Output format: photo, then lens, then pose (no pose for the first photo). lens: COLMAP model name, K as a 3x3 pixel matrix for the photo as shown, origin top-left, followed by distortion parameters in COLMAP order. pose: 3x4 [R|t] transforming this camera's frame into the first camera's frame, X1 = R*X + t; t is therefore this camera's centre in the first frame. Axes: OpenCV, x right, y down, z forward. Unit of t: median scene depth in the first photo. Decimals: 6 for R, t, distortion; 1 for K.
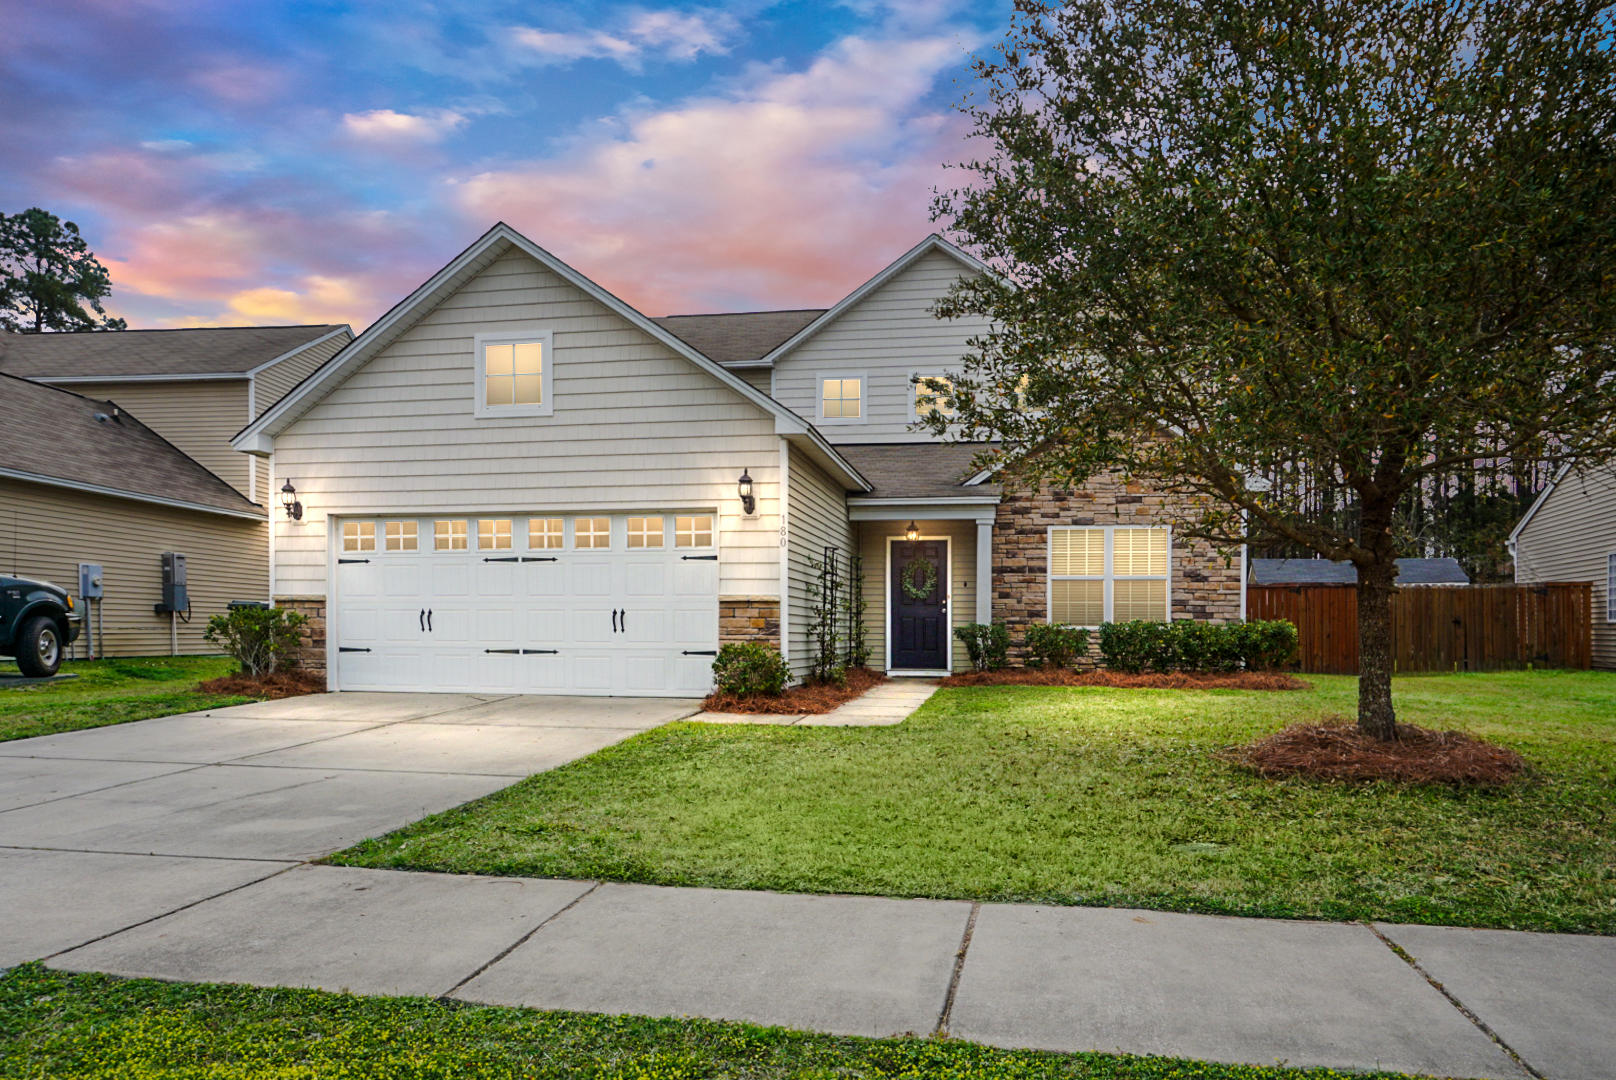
lens RADIAL K [[1066.0, 0, 807.9], [0, 1066.0, 543.1], [0, 0, 1]] dist [-0.023233, 0.000949]
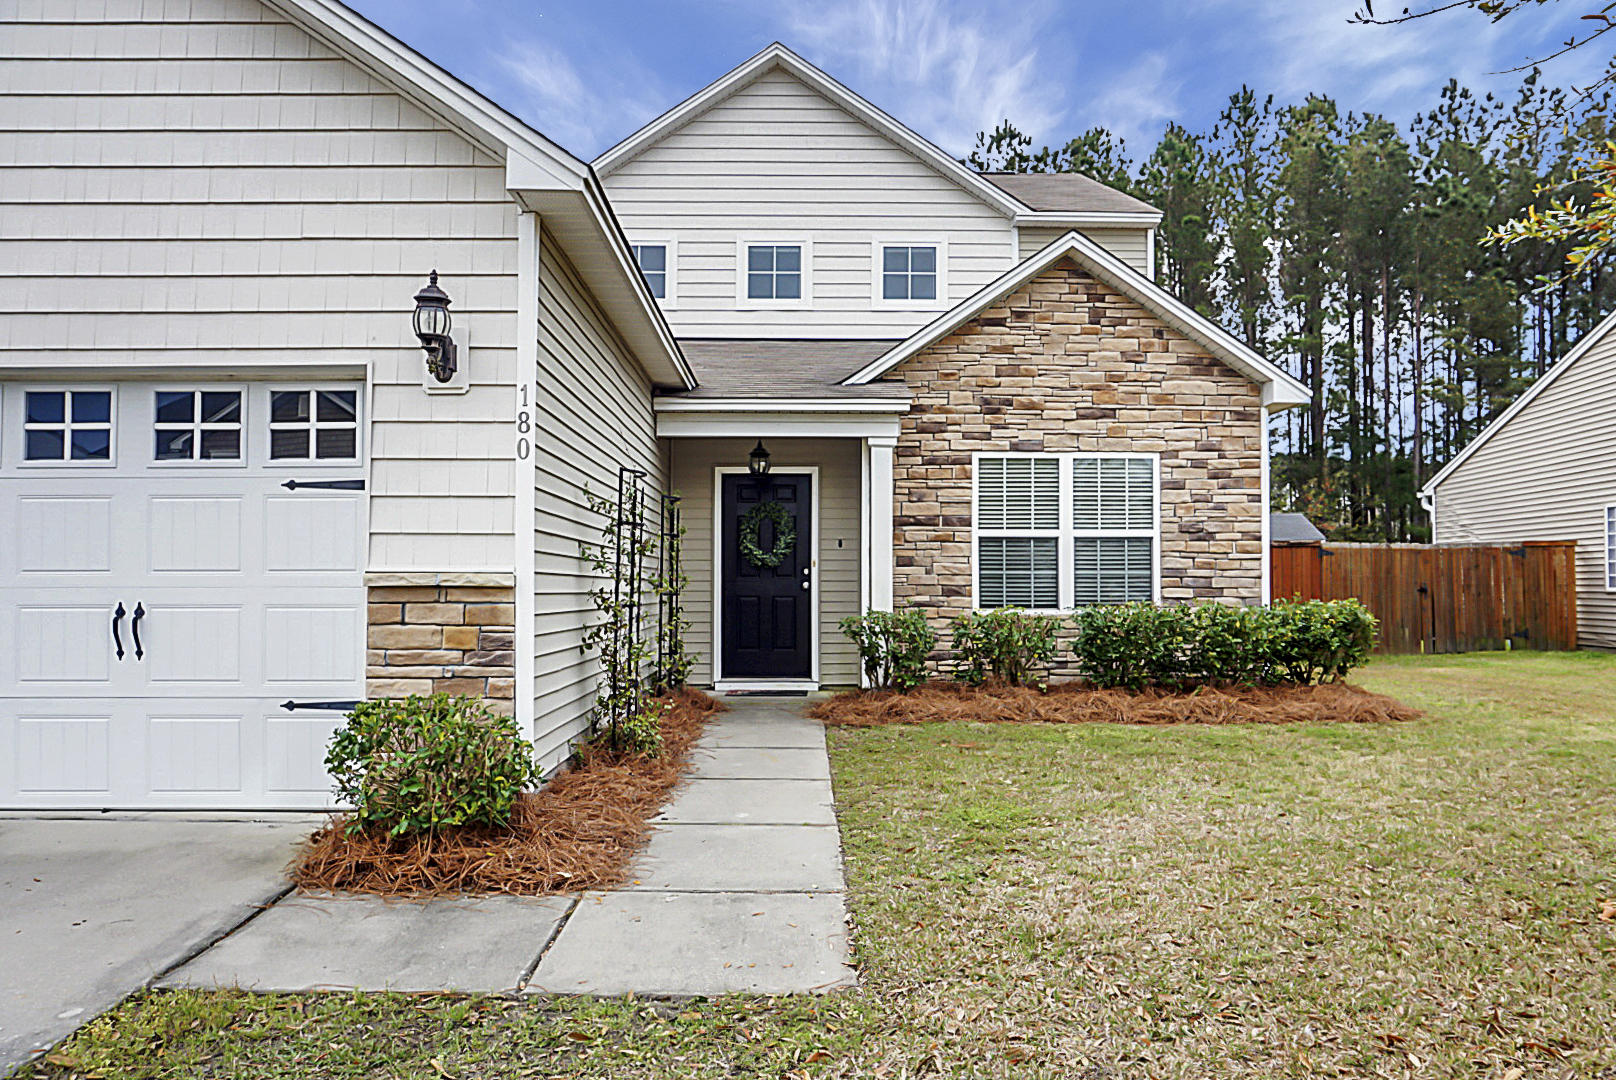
lens RADIAL K [[1066.0, 0, 821.9], [0, 1066.0, 522.4], [0, 0, 1]] dist [-0.023233, 0.000949]
pose [[0.976911, 0.005015, 0.213587, 0.002086], [-0.009540, 0.999751, 0.020157, 0.014389], [-0.213433, -0.021729, 0.976716, 0.414638]]
